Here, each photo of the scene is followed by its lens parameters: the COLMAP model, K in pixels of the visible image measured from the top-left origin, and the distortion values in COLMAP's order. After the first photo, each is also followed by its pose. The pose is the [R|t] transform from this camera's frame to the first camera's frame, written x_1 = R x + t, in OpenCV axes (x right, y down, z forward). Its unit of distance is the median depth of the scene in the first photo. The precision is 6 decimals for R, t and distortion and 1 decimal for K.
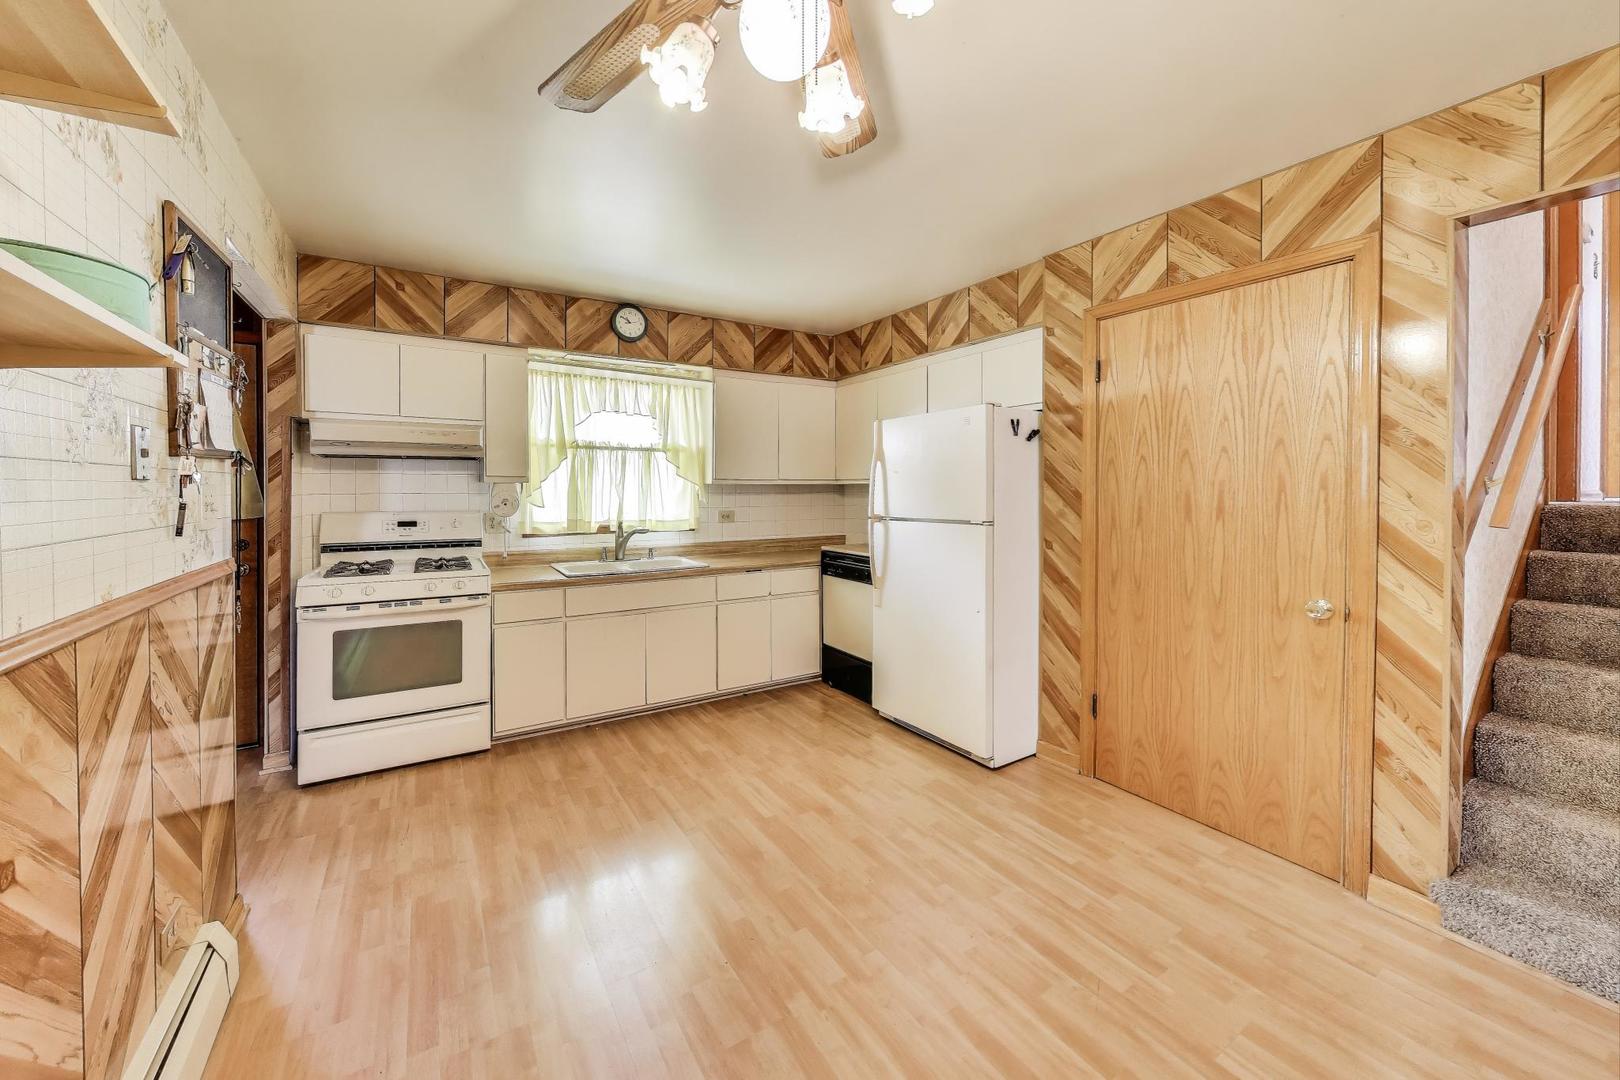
lens RADIAL K [[588.6, 0, 767.3], [0, 588.6, 492.4], [0, 0, 1]] dist [-0.003391, 0.000230]
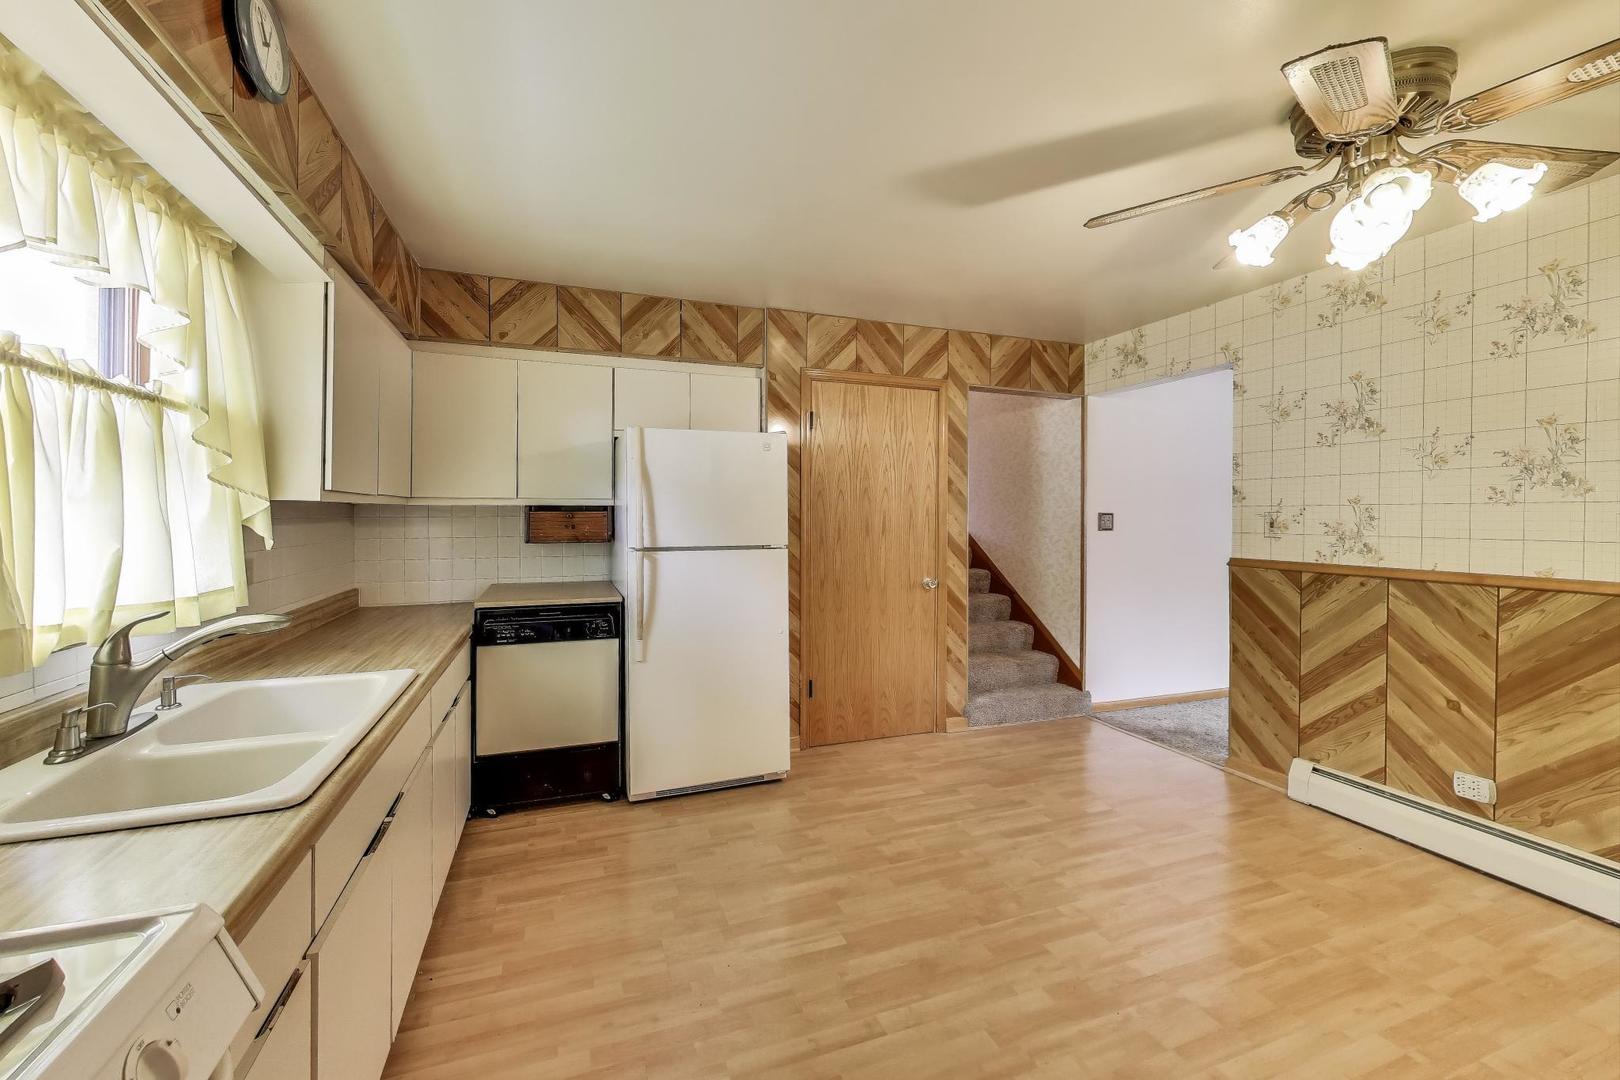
lens RADIAL K [[596.4, 0, 760.9], [0, 596.4, 514.7], [0, 0, 1]] dist [-0.001117, -0.000318]
pose [[0.212438, -0.001620, 0.977173, -0.632882], [0.003013, 0.999995, 0.001002, -0.006588], [-0.977170, 0.002732, 0.212442, 0.757584]]
